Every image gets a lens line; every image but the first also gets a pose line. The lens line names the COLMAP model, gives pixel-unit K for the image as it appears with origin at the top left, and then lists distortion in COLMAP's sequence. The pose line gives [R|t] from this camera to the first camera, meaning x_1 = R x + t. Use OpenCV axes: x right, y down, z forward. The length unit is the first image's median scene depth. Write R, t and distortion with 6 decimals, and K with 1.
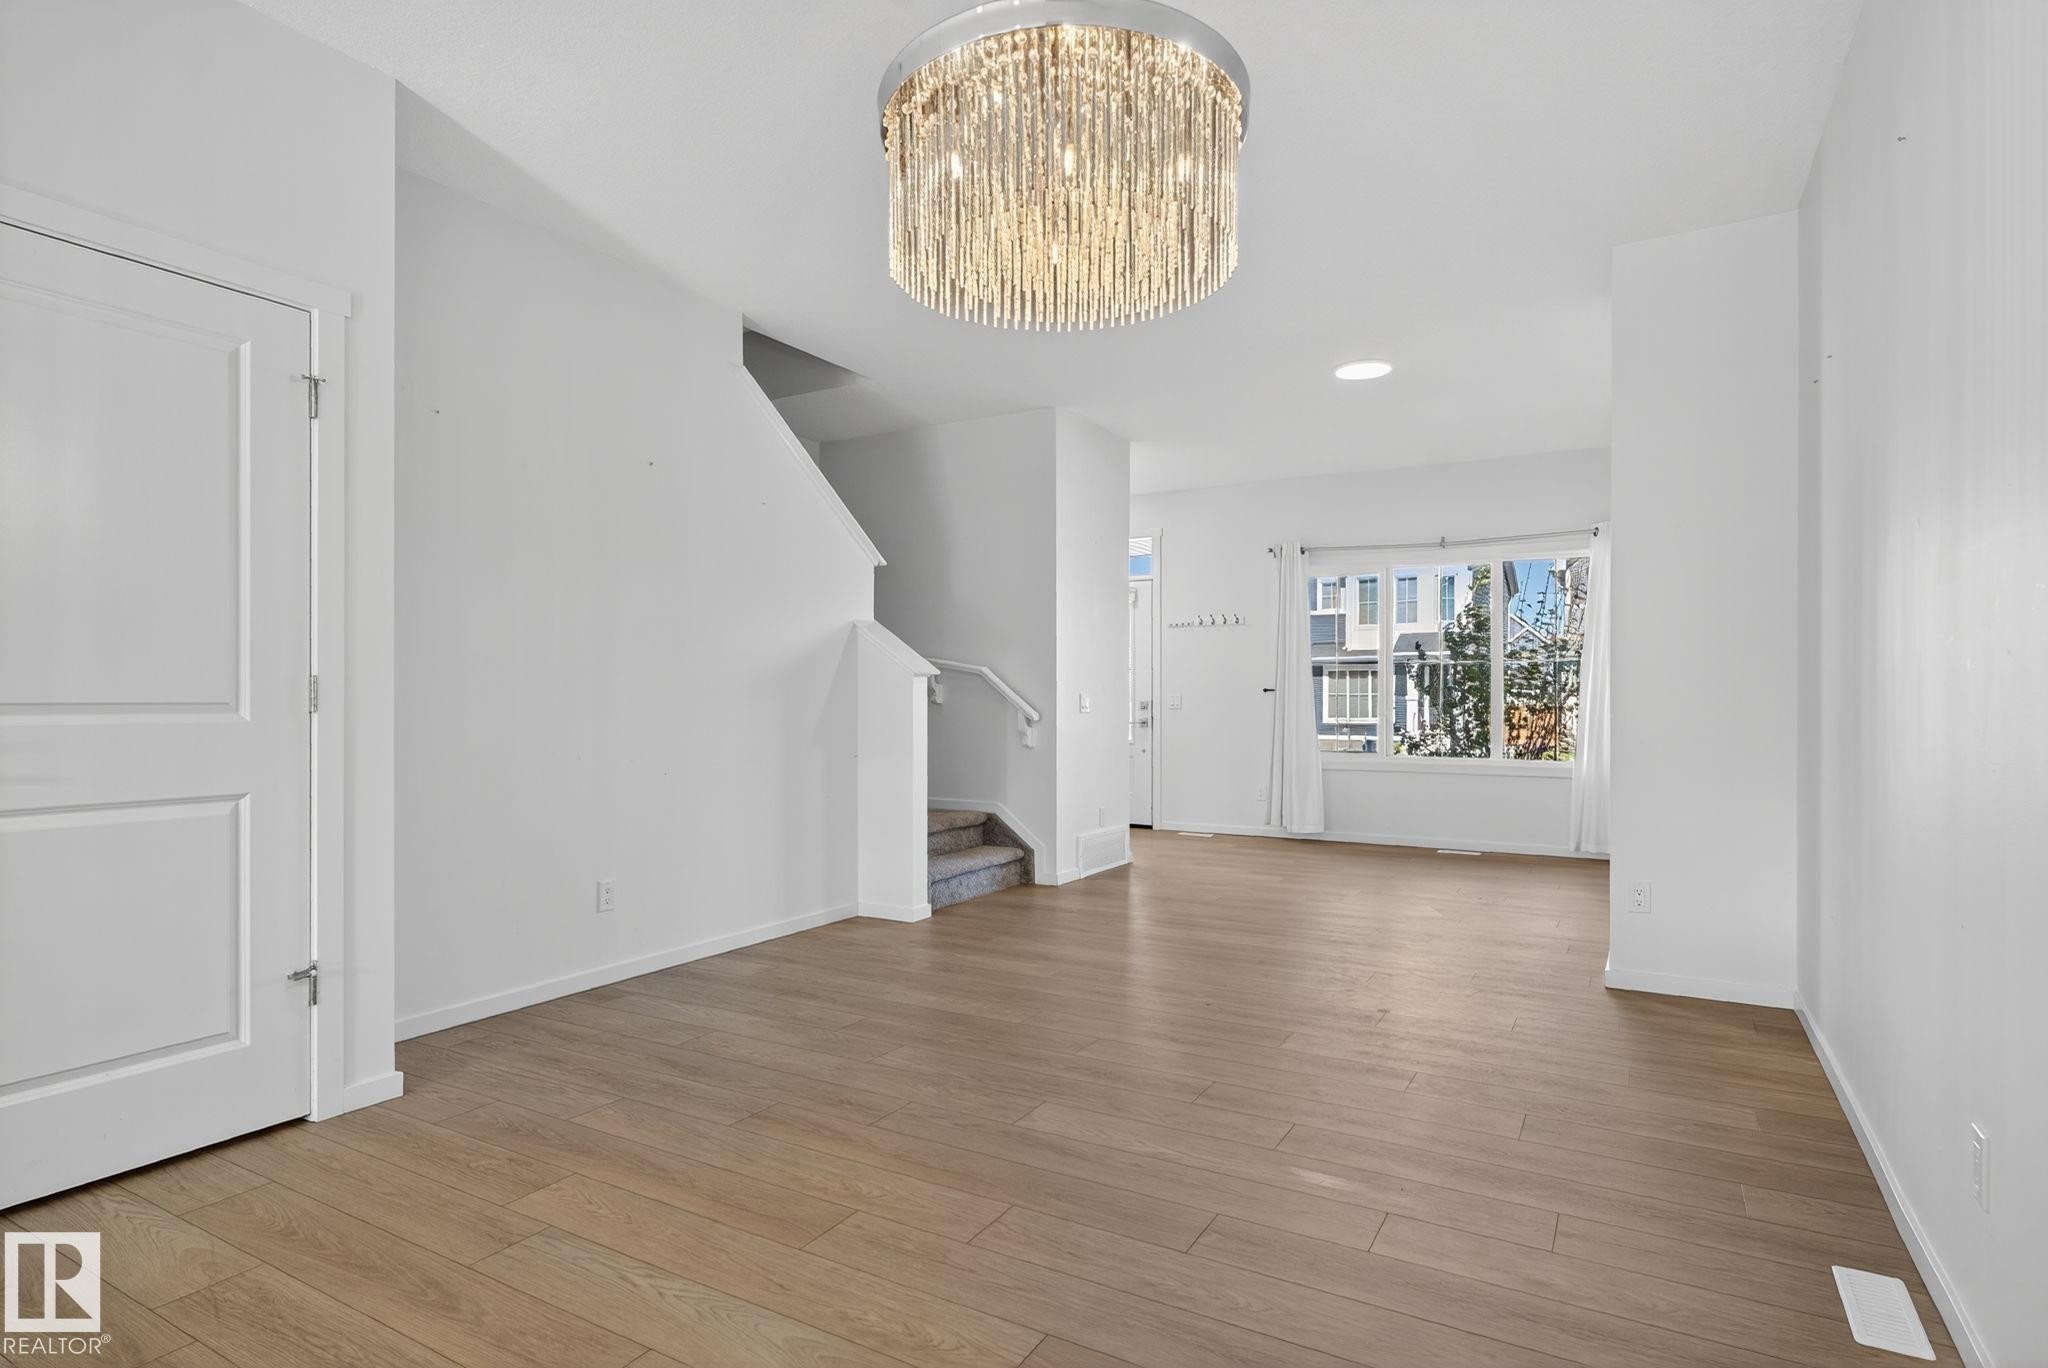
lens RADIAL K [[1071.7, 0, 1034.1], [0, 1071.7, 683.0], [0, 0, 1]] dist [0.007793, 0.000974]
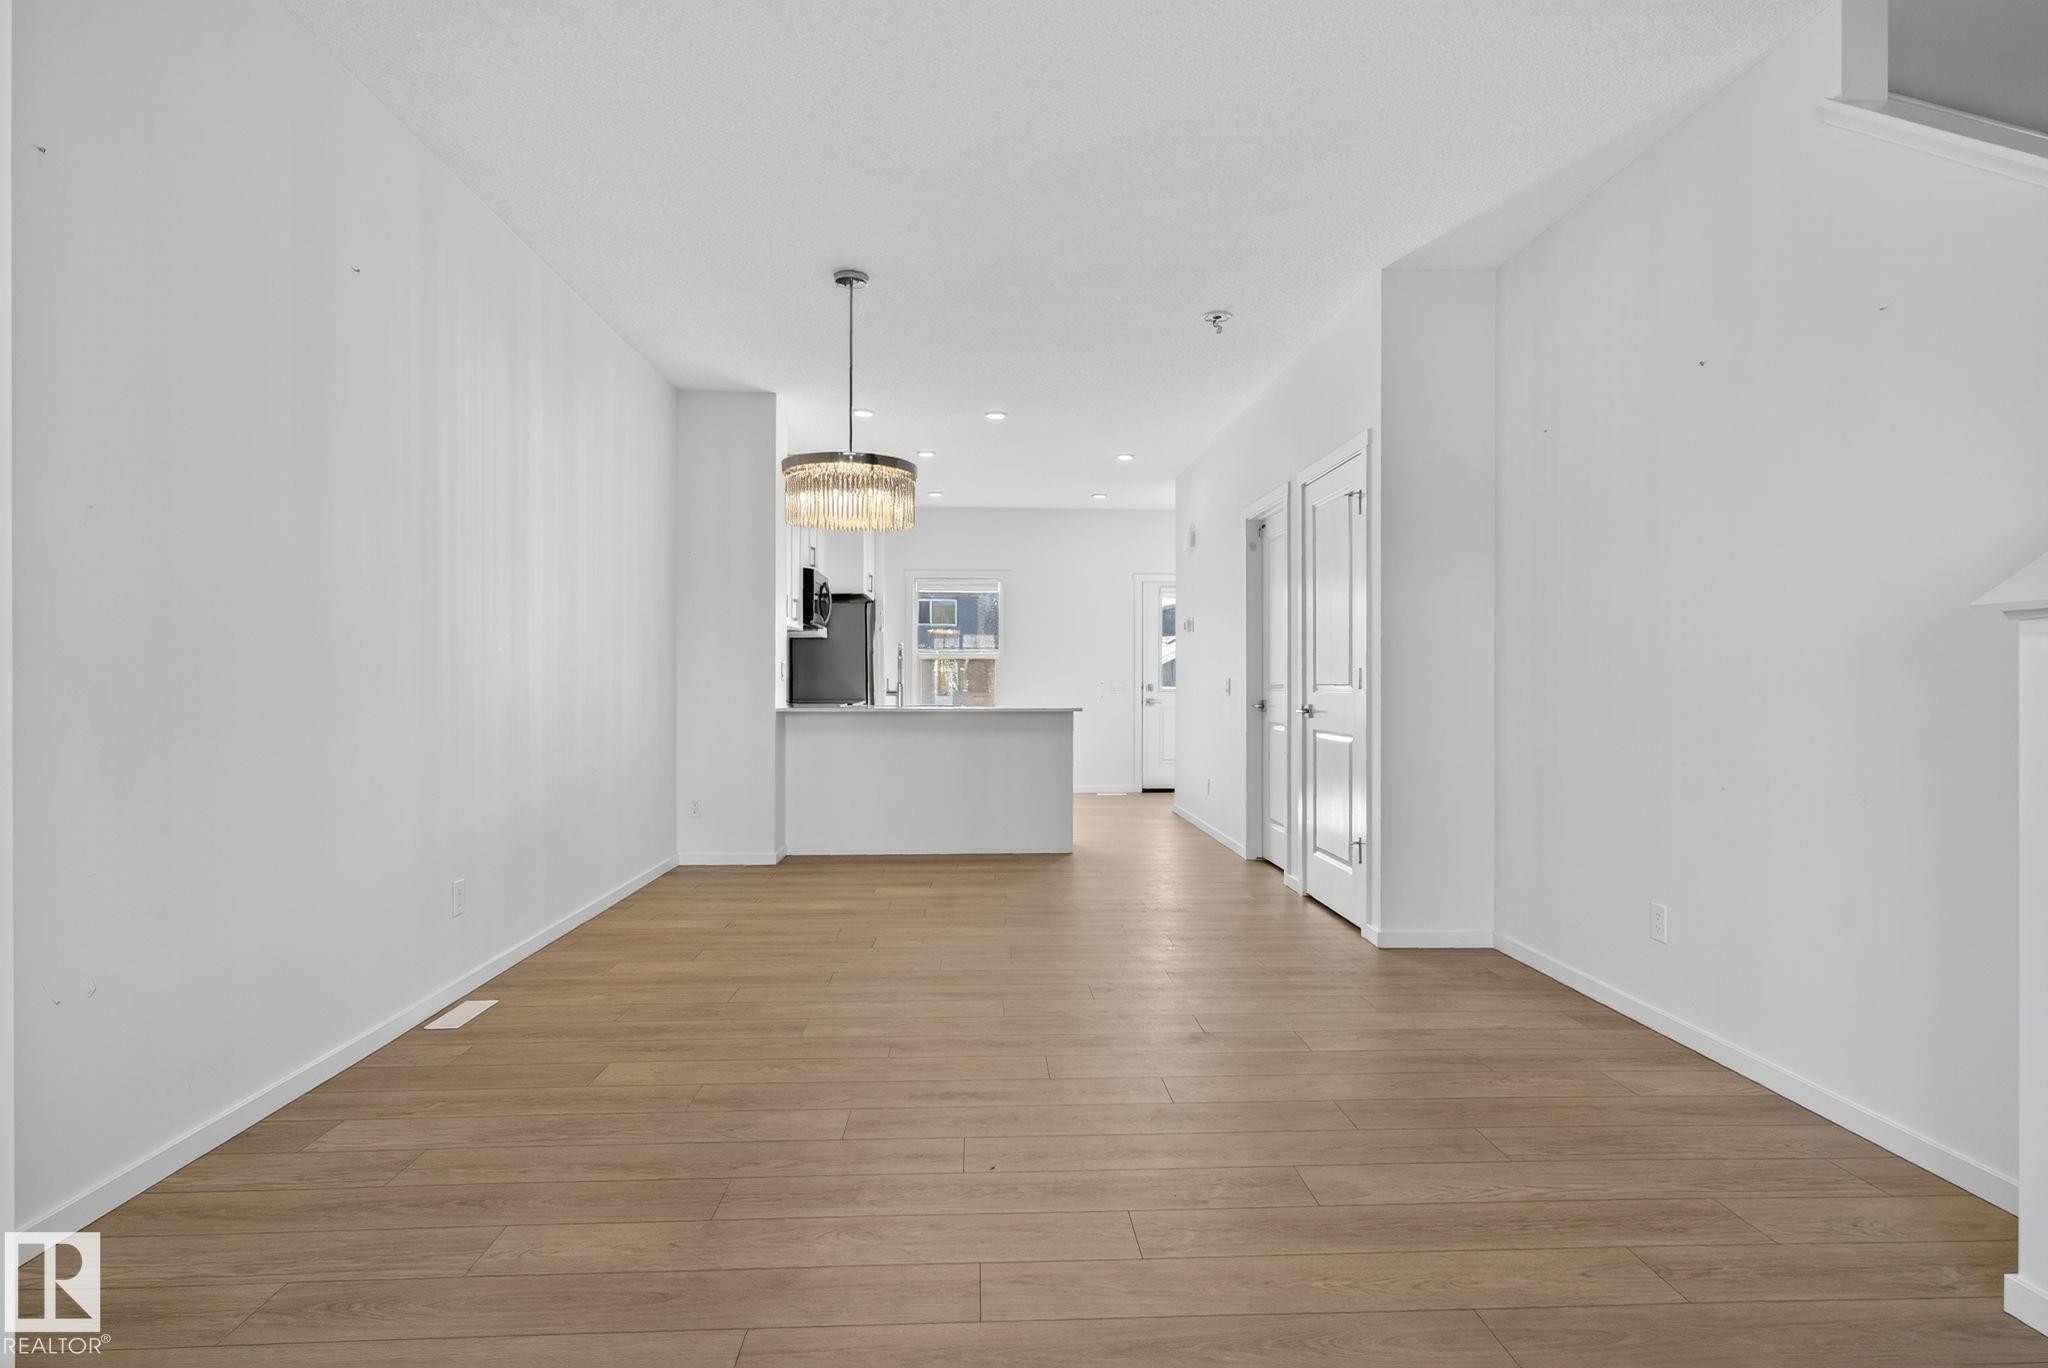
lens RADIAL K [[1071.7, 0, 1034.1], [0, 1071.7, 683.0], [0, 0, 1]] dist [0.007793, 0.000974]
pose [[-0.841845, -0.001494, -0.539718, 0.429961], [0.005974, 0.999909, -0.012087, 0.021272], [0.539687, -0.013399, -0.841759, 1.383364]]
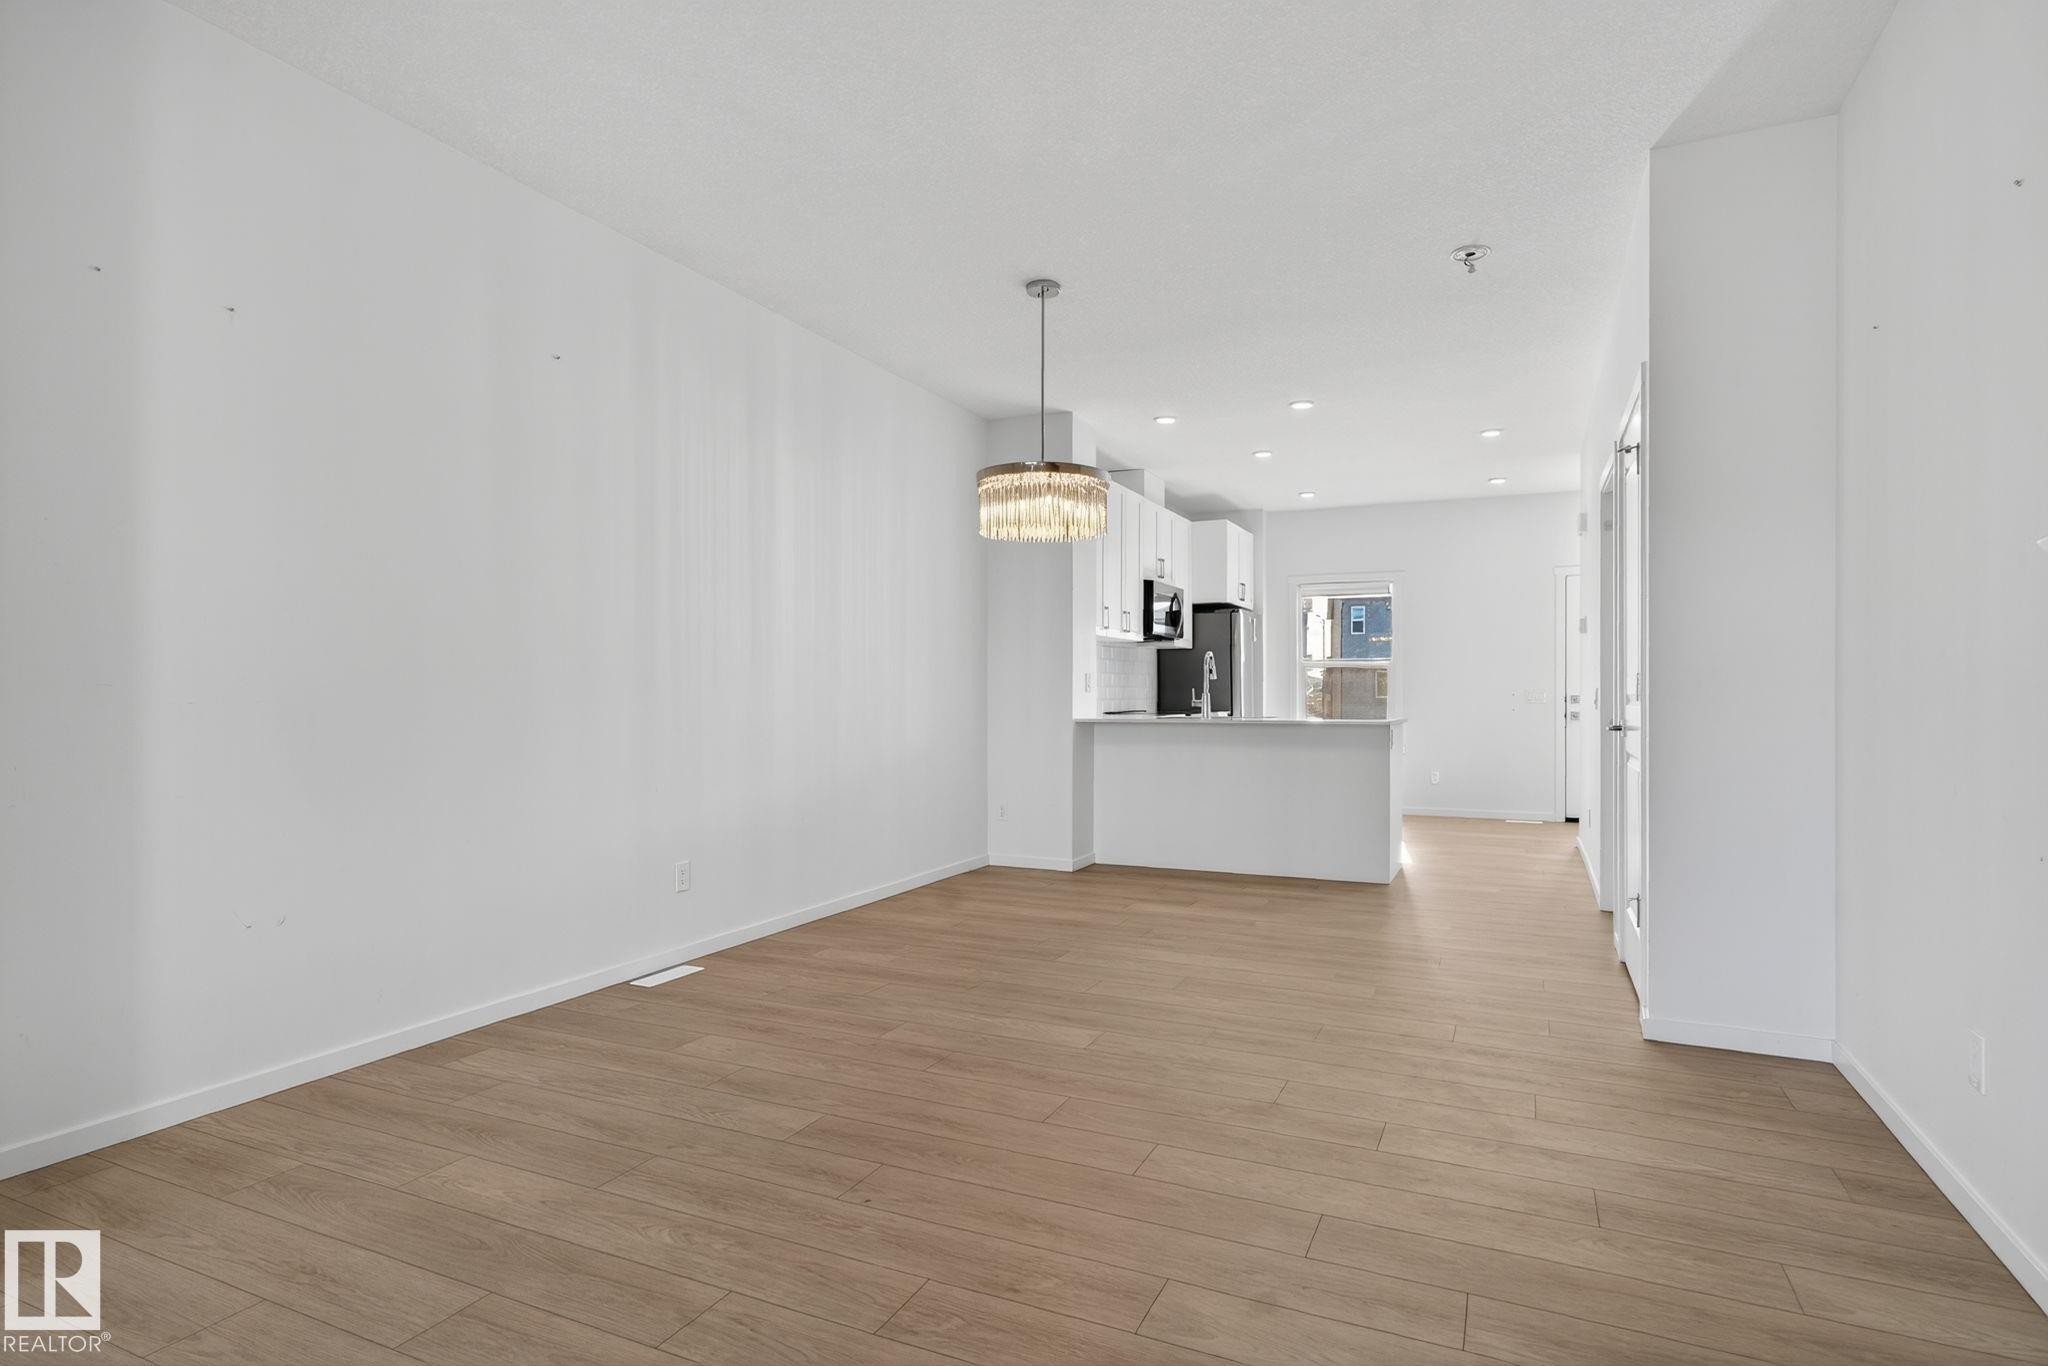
lens RADIAL K [[1061.6, 0, 1033.2], [0, 1061.6, 688.7], [0, 0, 1]] dist [0.003562, 0.001246]
pose [[-0.996326, -0.001422, -0.085629, 0.108879], [0.000200, 0.999821, -0.018928, 0.022708], [0.085641, -0.018876, -0.996147, 1.435257]]
